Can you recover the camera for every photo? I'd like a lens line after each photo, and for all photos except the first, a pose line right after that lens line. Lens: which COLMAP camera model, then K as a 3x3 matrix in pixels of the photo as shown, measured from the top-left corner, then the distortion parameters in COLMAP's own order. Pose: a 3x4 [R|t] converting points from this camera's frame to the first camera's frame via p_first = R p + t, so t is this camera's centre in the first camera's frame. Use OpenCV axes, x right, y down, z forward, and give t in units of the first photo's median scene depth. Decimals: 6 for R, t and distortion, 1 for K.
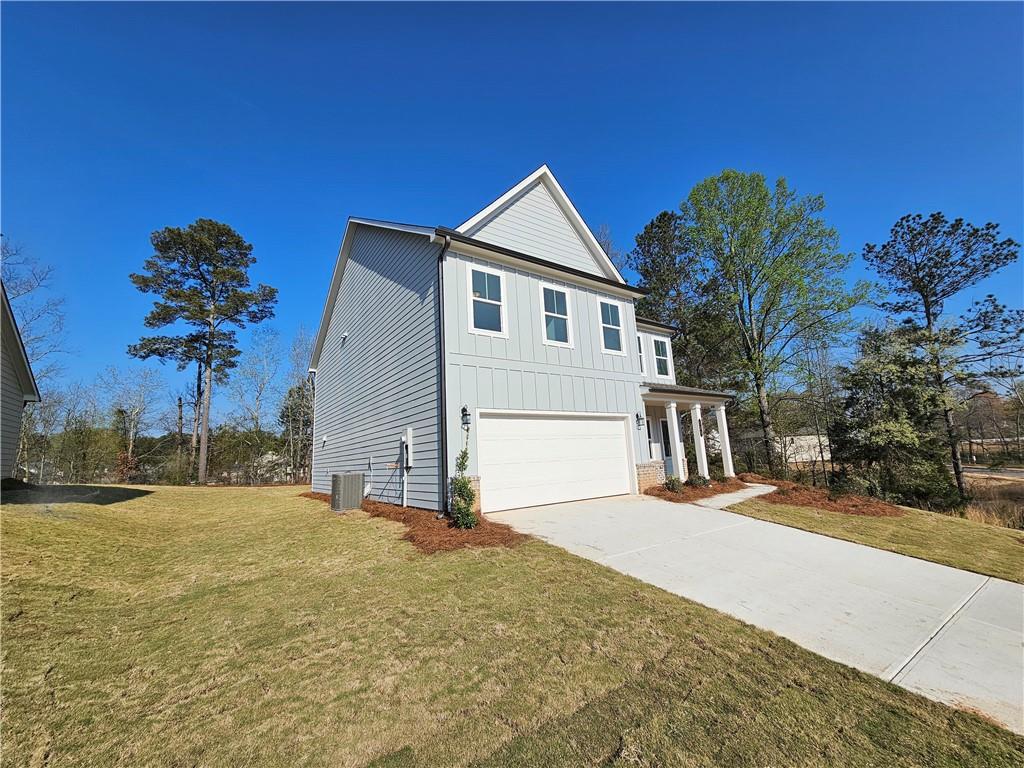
lens RADIAL K [[414.8, 0, 502.1], [0, 414.8, 387.8], [0, 0, 1]] dist [0.001798, 0.000650]
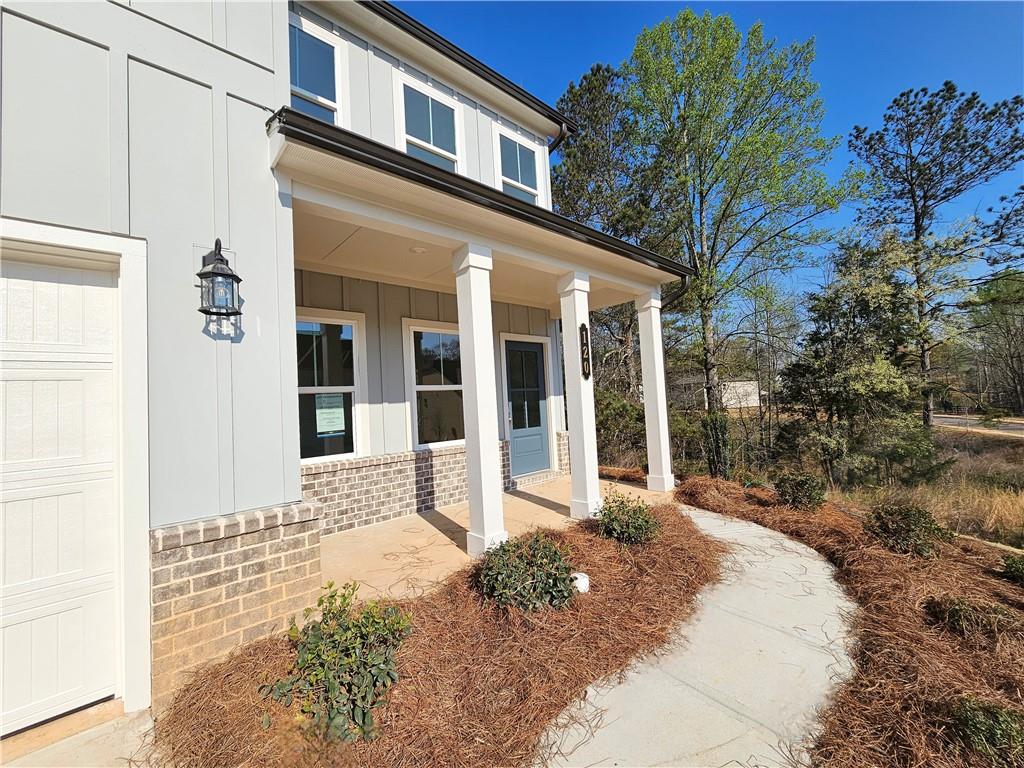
lens RADIAL K [[414.8, 0, 493.0], [0, 414.8, 381.1], [0, 0, 1]] dist [0.001798, 0.000650]
pose [[0.994285, 0.003006, 0.106720, 0.358673], [-0.015259, 0.993342, 0.114186, 0.079769], [-0.105666, -0.115162, 0.987711, 0.661191]]
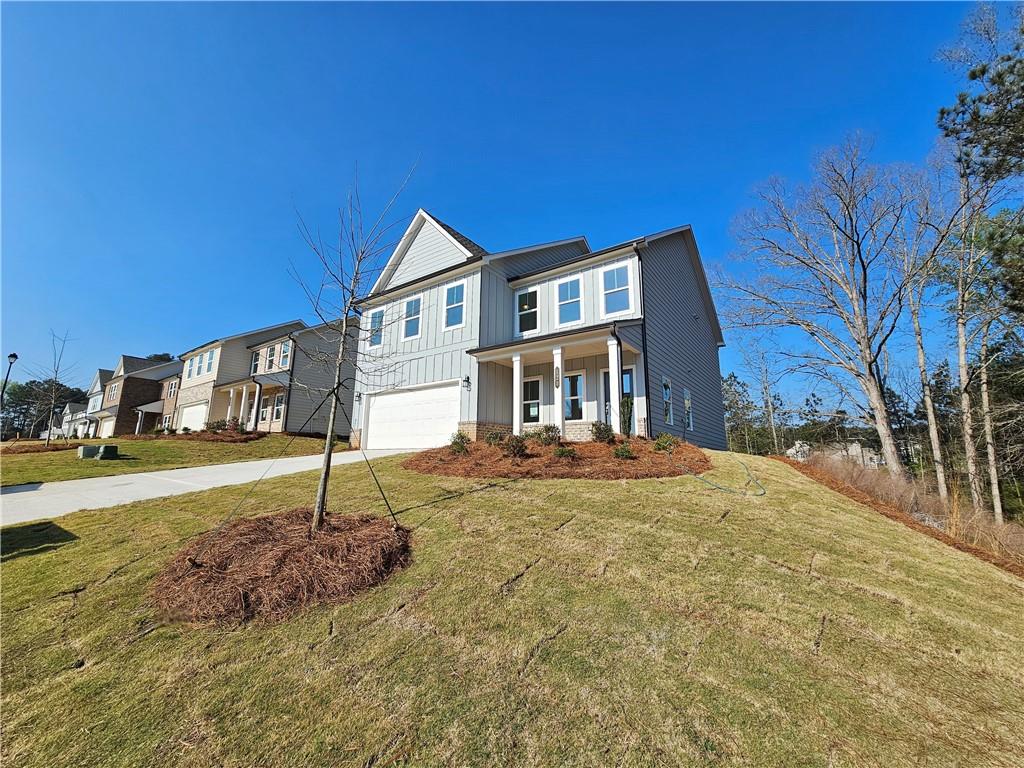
lens RADIAL K [[414.8, 0, 515.9], [0, 414.8, 381.3], [0, 0, 1]] dist [0.001798, 0.000650]
pose [[0.339173, -0.127145, -0.932092, 1.146246], [0.133235, 0.987329, -0.086198, 0.153199], [0.931241, -0.094951, 0.351815, 0.609242]]
